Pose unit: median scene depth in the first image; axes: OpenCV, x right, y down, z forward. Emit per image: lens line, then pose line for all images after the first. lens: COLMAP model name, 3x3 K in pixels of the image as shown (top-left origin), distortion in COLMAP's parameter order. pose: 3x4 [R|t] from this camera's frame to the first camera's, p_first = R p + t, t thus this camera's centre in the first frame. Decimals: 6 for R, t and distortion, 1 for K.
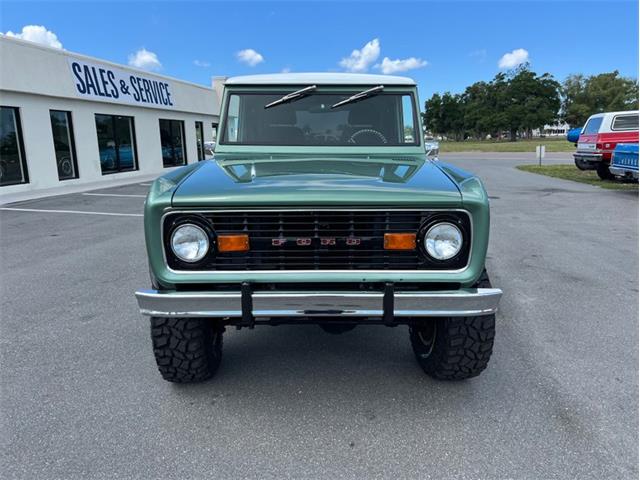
lens RADIAL K [[486.6, 0, 316.6], [0, 486.6, 241.8], [0, 0, 1]] dist [0.028112, -0.028562]
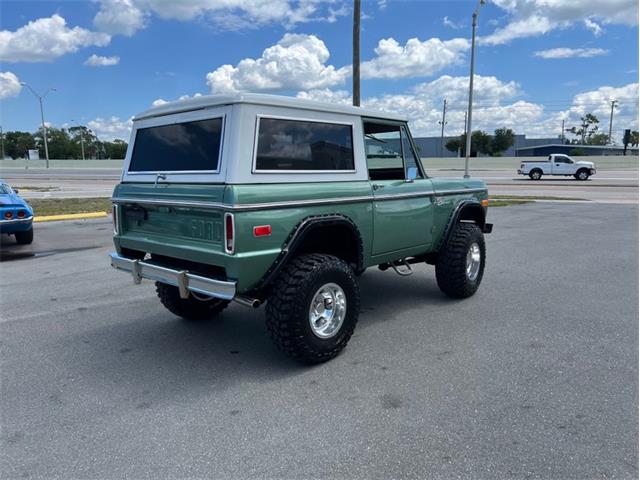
lens RADIAL K [[486.6, 0, 320.9], [0, 486.6, 241.7], [0, 0, 1]] dist [0.028112, -0.028562]
pose [[-0.741917, -0.084102, 0.665196, -0.770071], [0.162304, 0.940069, 0.299878, -0.390075], [-0.650551, 0.330449, -0.683804, 1.844291]]
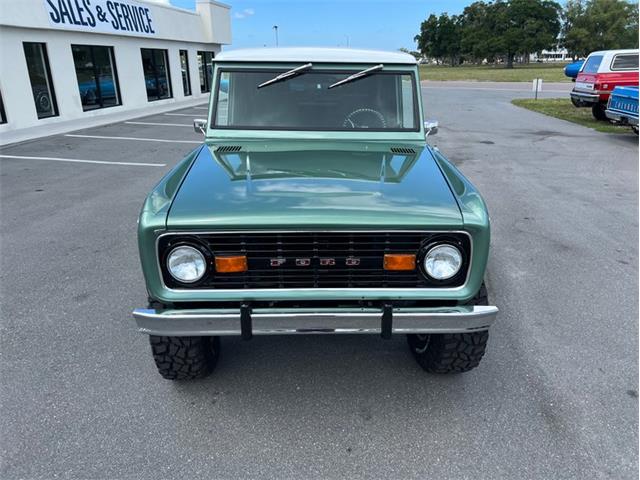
lens RADIAL K [[486.6, 0, 323.6], [0, 486.6, 239.4], [0, 0, 1]] dist [0.028112, -0.028562]
pose [[0.999461, -0.002403, 0.032746, -0.009062], [-0.002283, 0.989819, 0.142312, -0.102562], [-0.032755, -0.142310, 0.989280, 0.014886]]
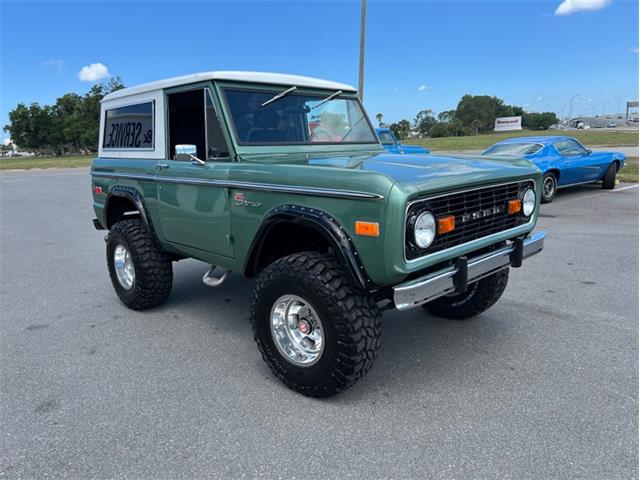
lens RADIAL K [[486.6, 0, 323.3], [0, 486.6, 242.5], [0, 0, 1]] dist [0.028112, -0.028562]
pose [[0.704343, -0.159440, 0.691722, -0.624915], [0.177327, 0.983075, 0.046033, -0.031702], [-0.687354, 0.090238, 0.720695, 0.218459]]
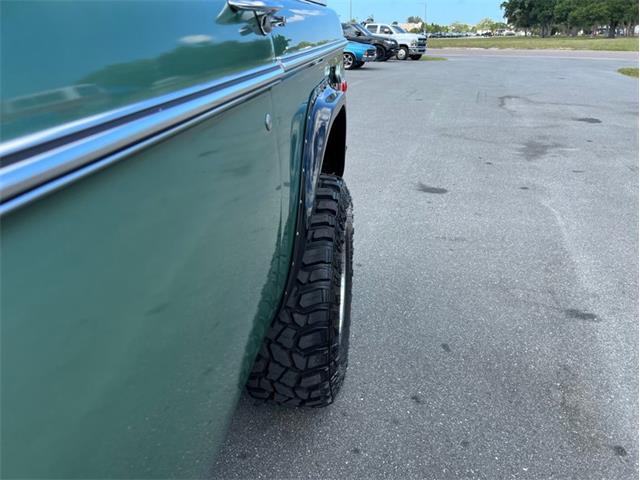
lens RADIAL K [[486.6, 0, 317.8], [0, 486.6, 236.5], [0, 0, 1]] dist [0.028112, -0.028562]
pose [[0.991773, 0.062684, -0.111608, 0.253838], [-0.040820, 0.981248, 0.188377, -0.135054], [0.121323, -0.182271, 0.975734, 0.862235]]
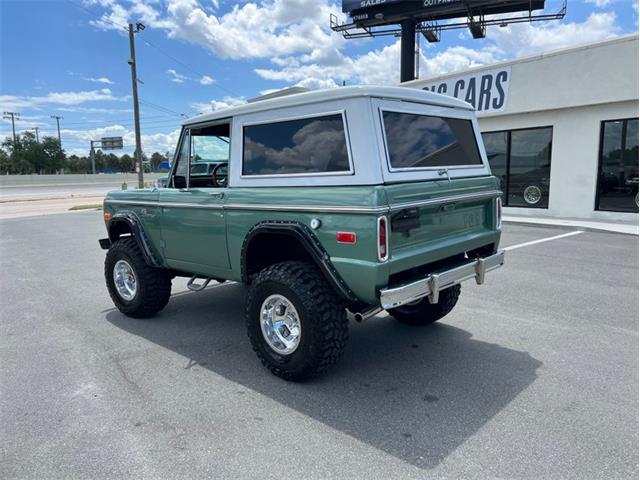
lens RADIAL K [[486.6, 0, 322.2], [0, 486.6, 238.0], [0, 0, 1]] dist [0.028112, -0.028562]
pose [[-0.673290, 0.131246, -0.727637, 0.748752], [-0.120532, 0.951472, 0.283149, -0.384962], [0.729488, 0.278345, -0.624797, 1.783874]]
